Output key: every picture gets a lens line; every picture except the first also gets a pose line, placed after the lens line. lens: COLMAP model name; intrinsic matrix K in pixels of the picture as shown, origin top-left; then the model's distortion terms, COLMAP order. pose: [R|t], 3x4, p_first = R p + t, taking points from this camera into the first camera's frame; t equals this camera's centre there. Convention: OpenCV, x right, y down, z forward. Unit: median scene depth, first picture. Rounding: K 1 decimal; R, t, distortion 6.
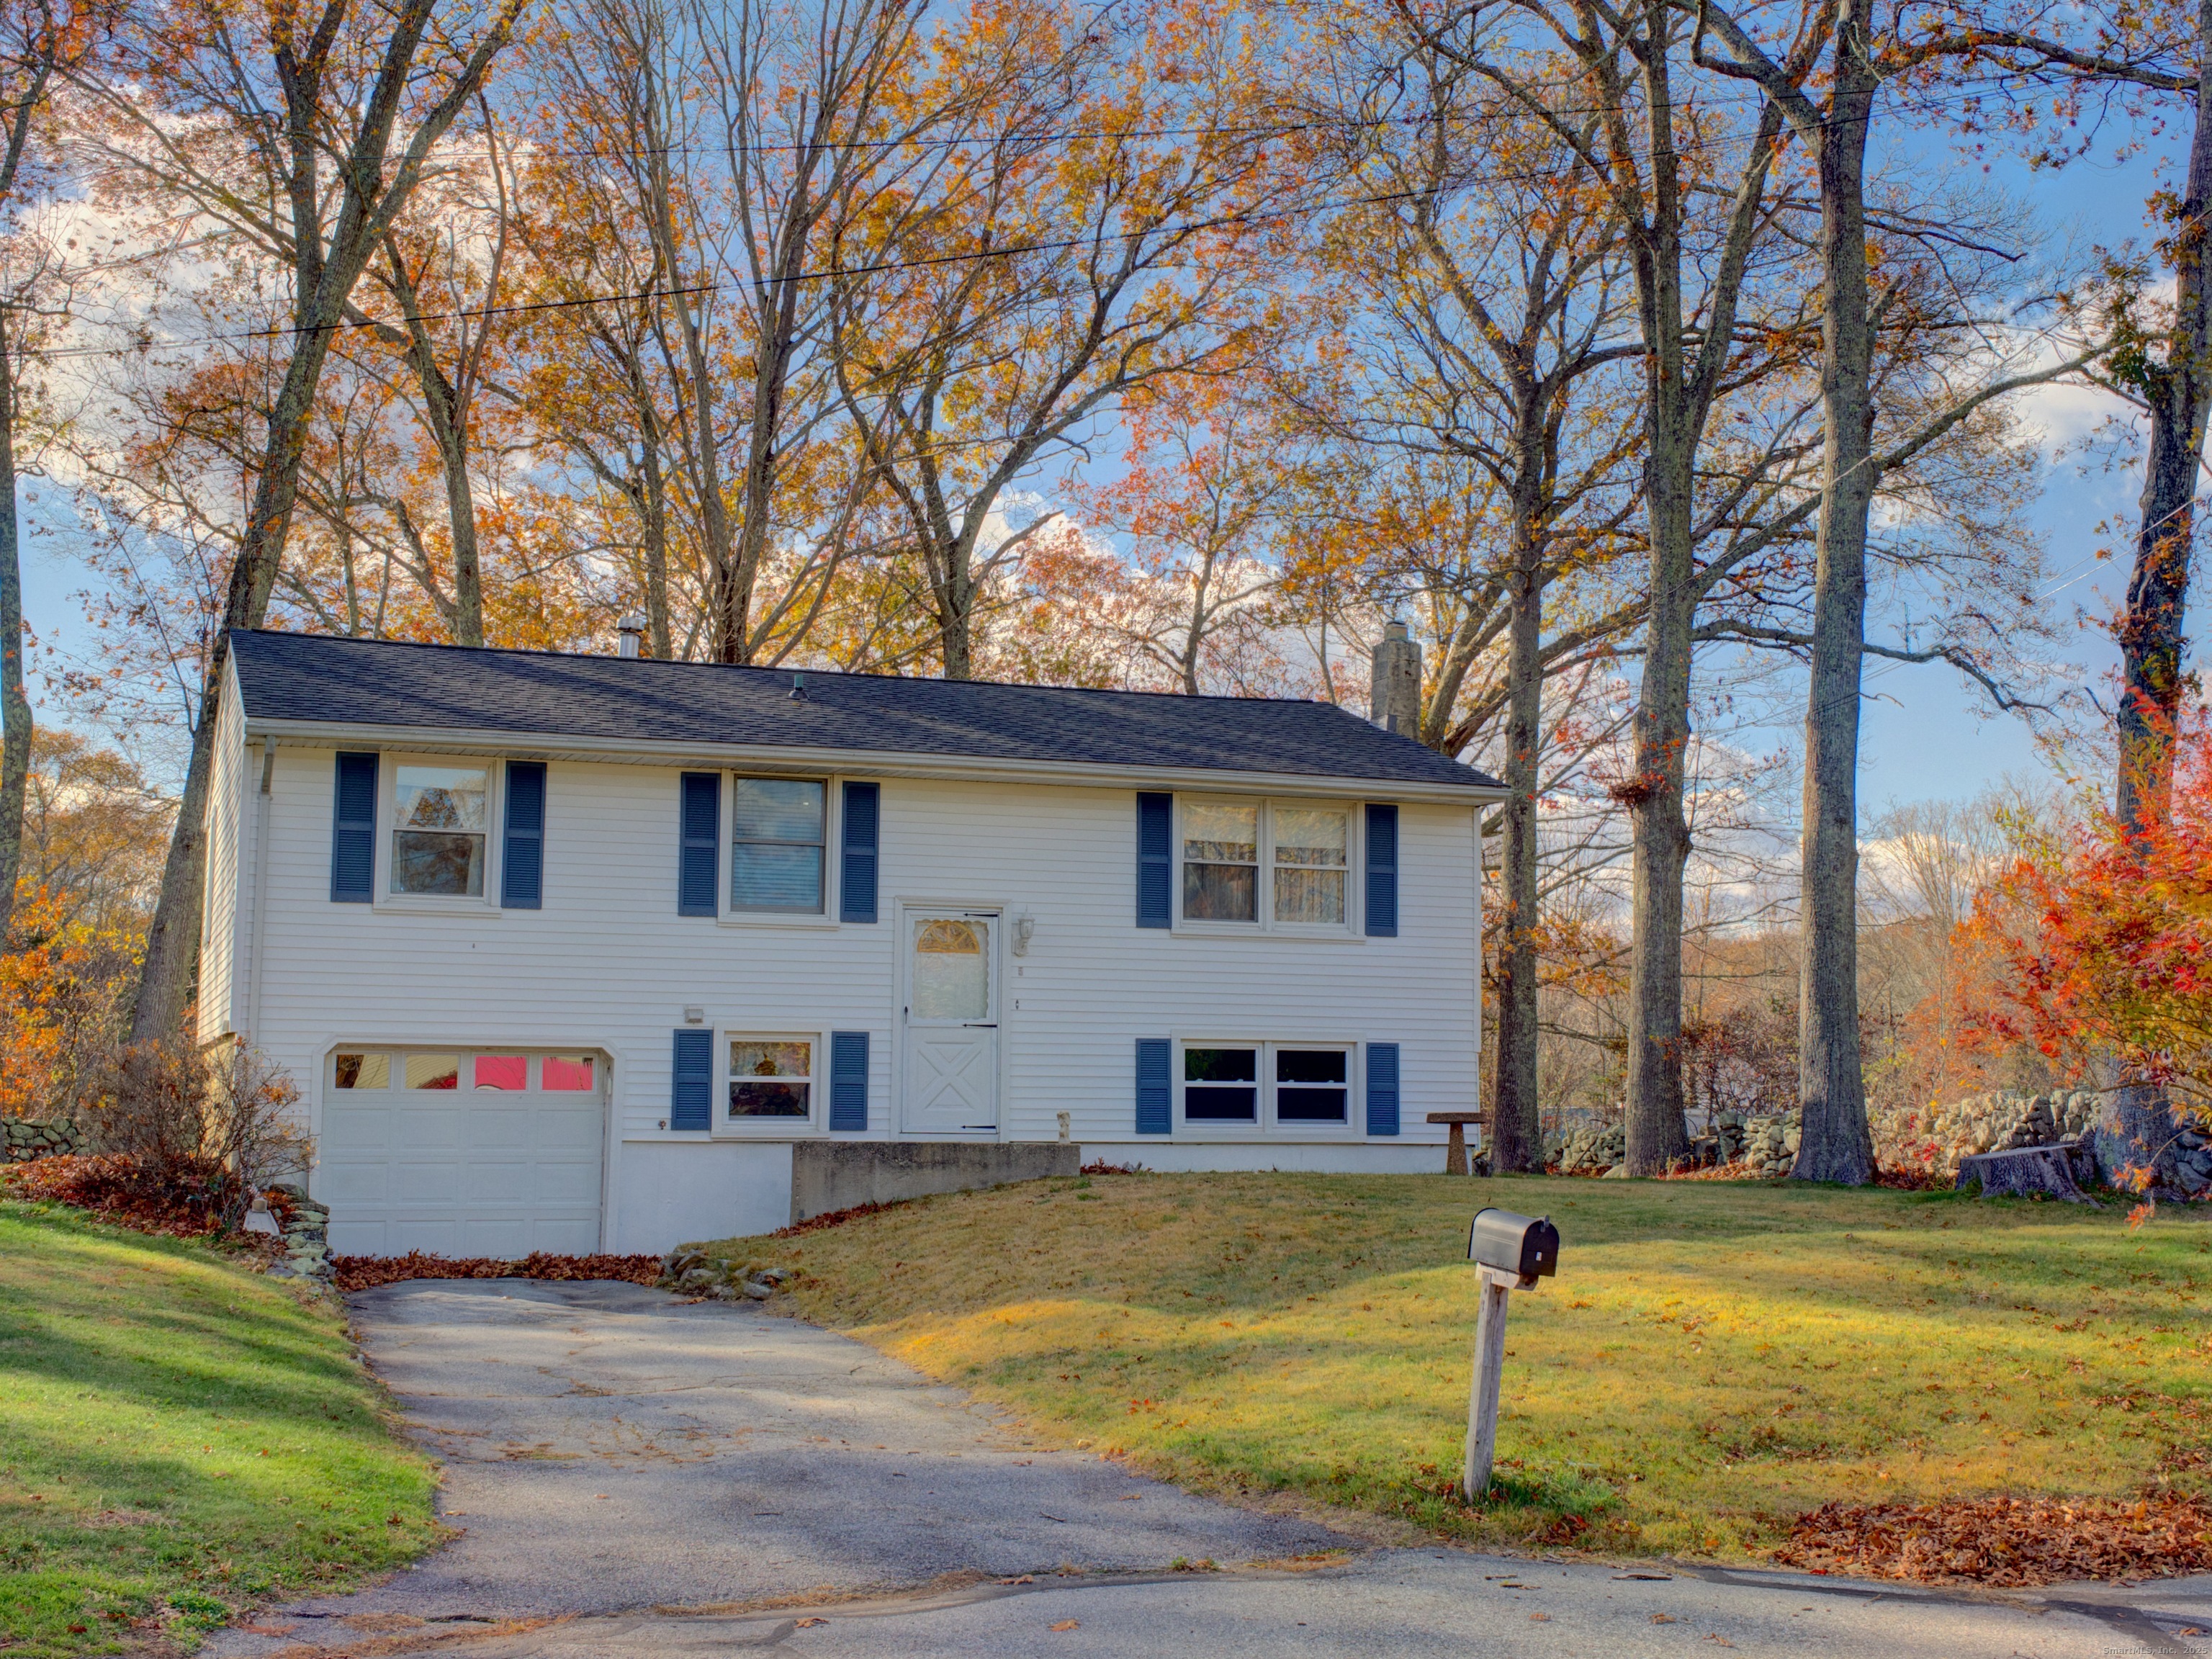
lens RADIAL K [[2812.9, 0, 1106.0], [0, 2812.9, 829.5], [0, 0, 1]] dist [0.104619, -0.504945]
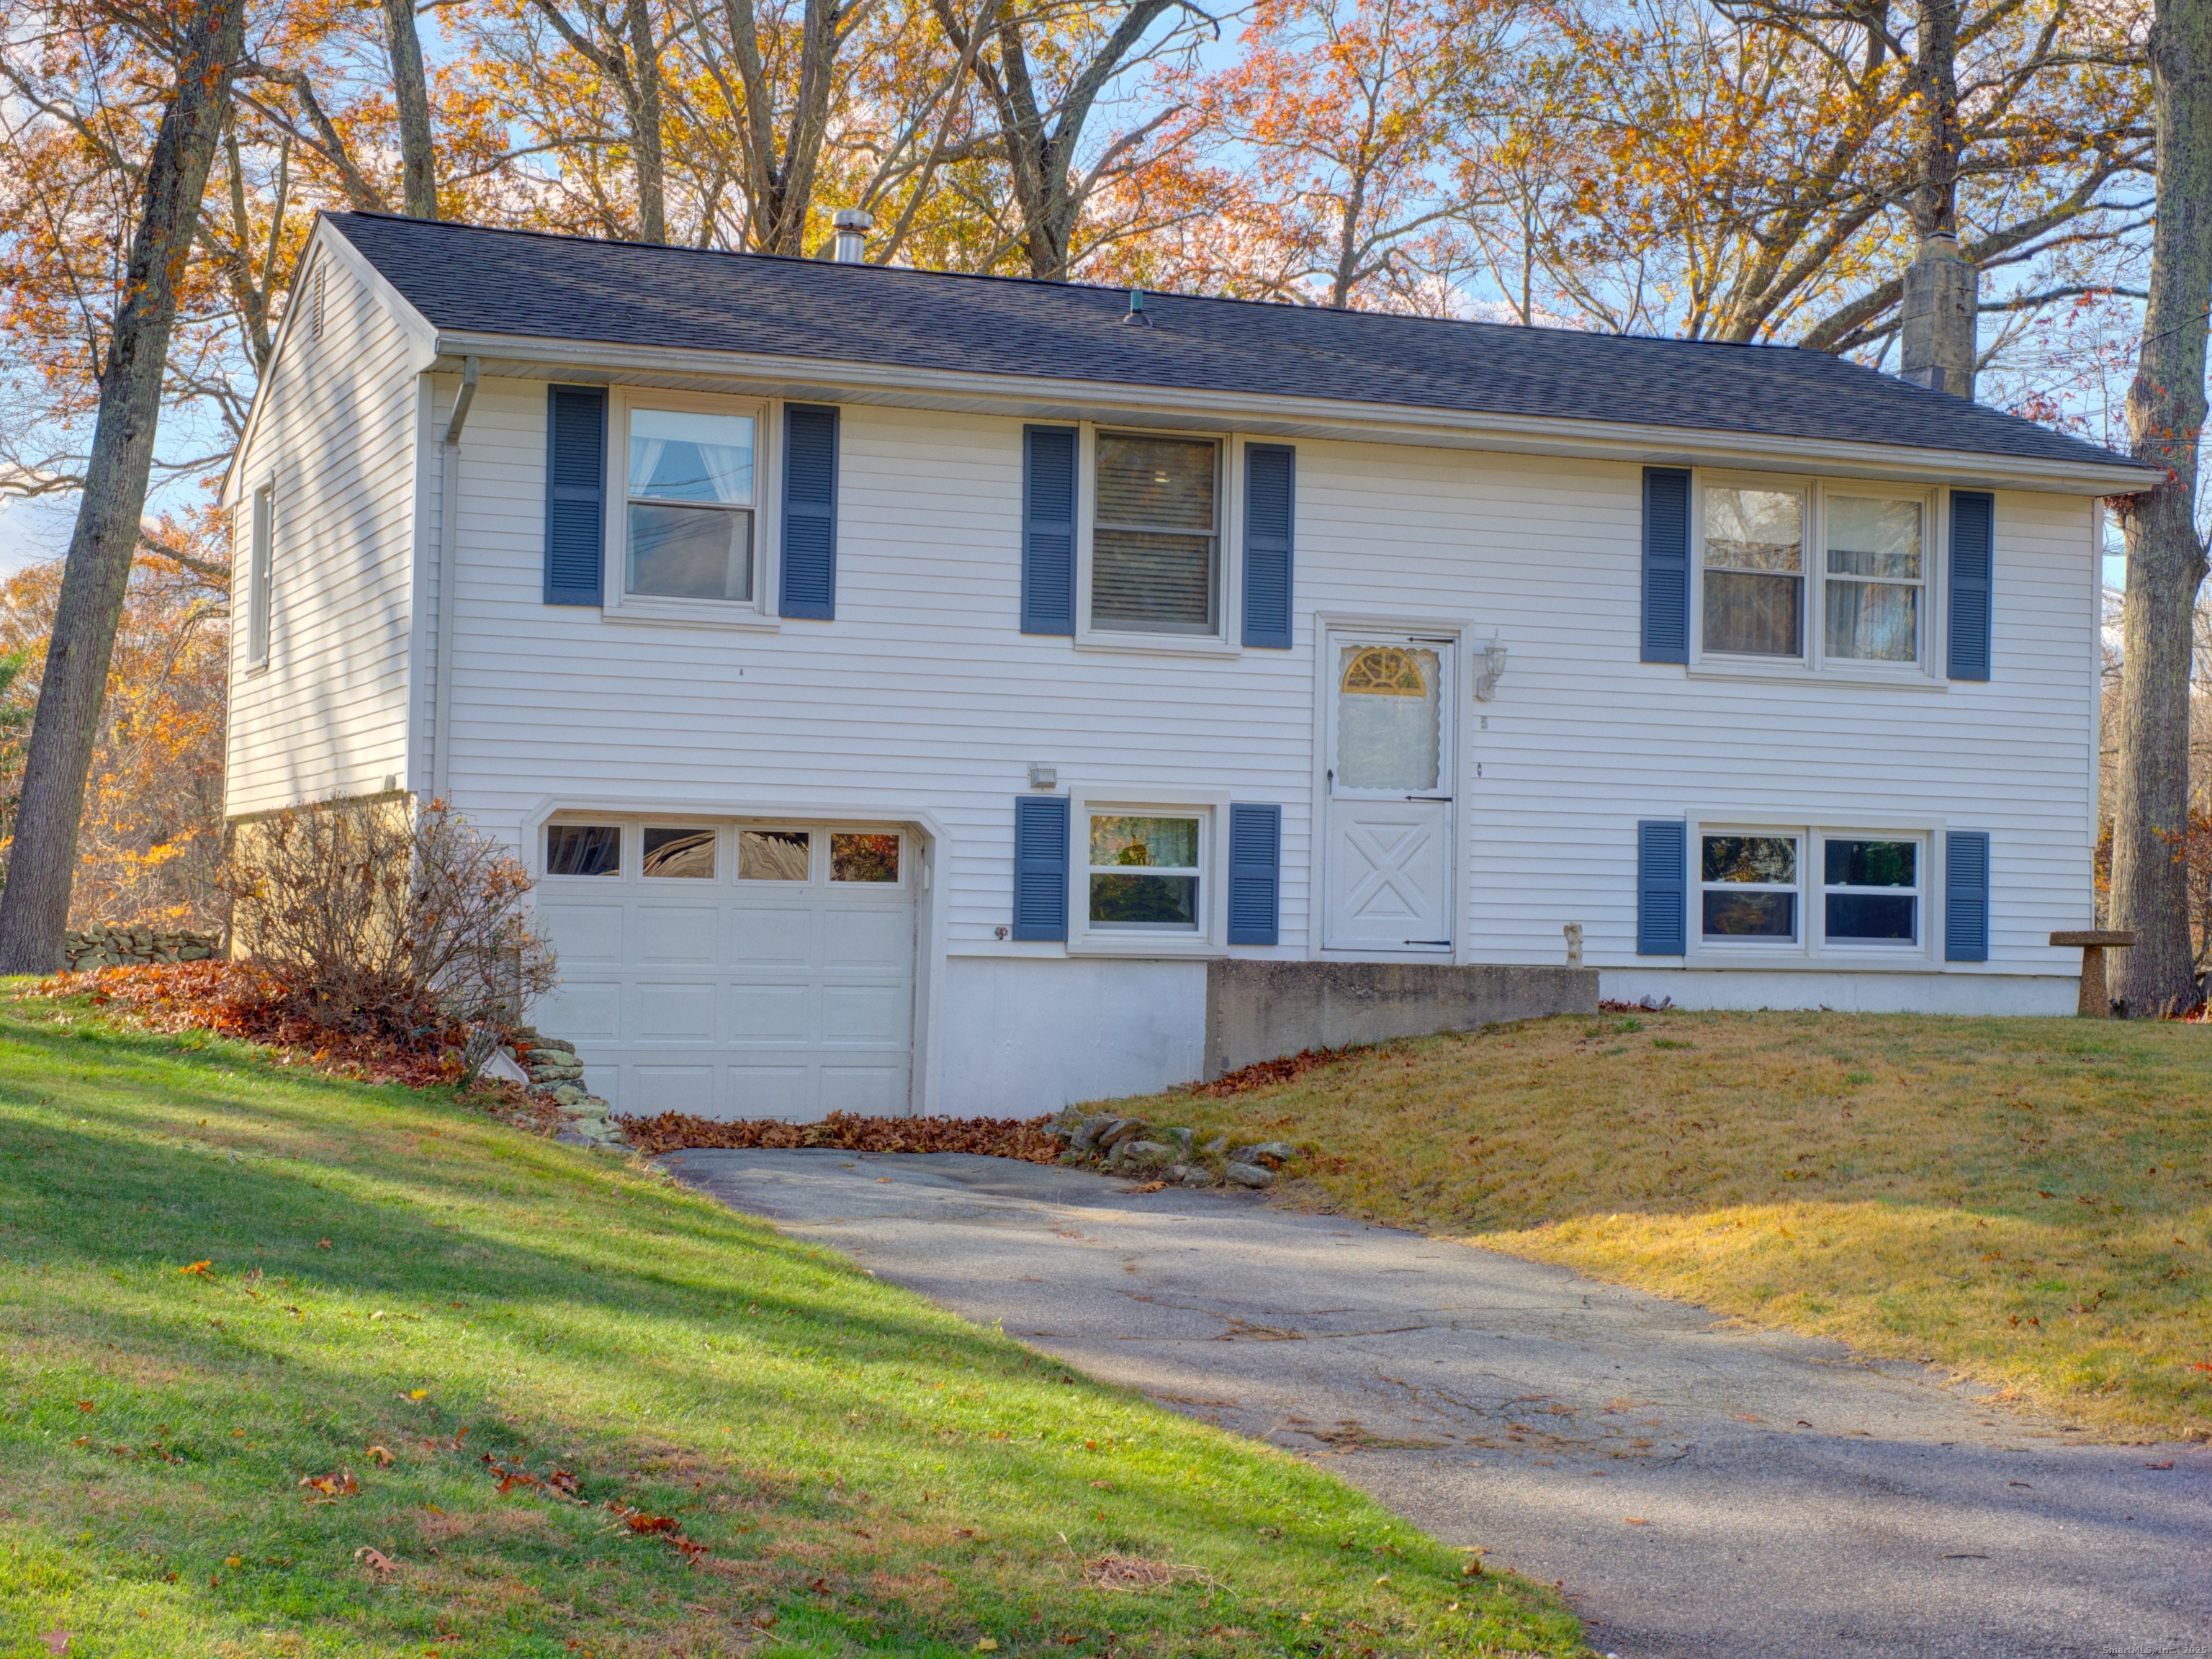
lens RADIAL K [[3679.3, 0, 1106.0], [0, 3679.3, 829.5], [0, 0, 1]] dist [0.043802, -0.037560]
pose [[0.999603, 0.013043, 0.024977, -0.147656], [-0.014834, 0.997227, 0.072926, 0.011842], [-0.023956, -0.073268, 0.997025, 0.090724]]
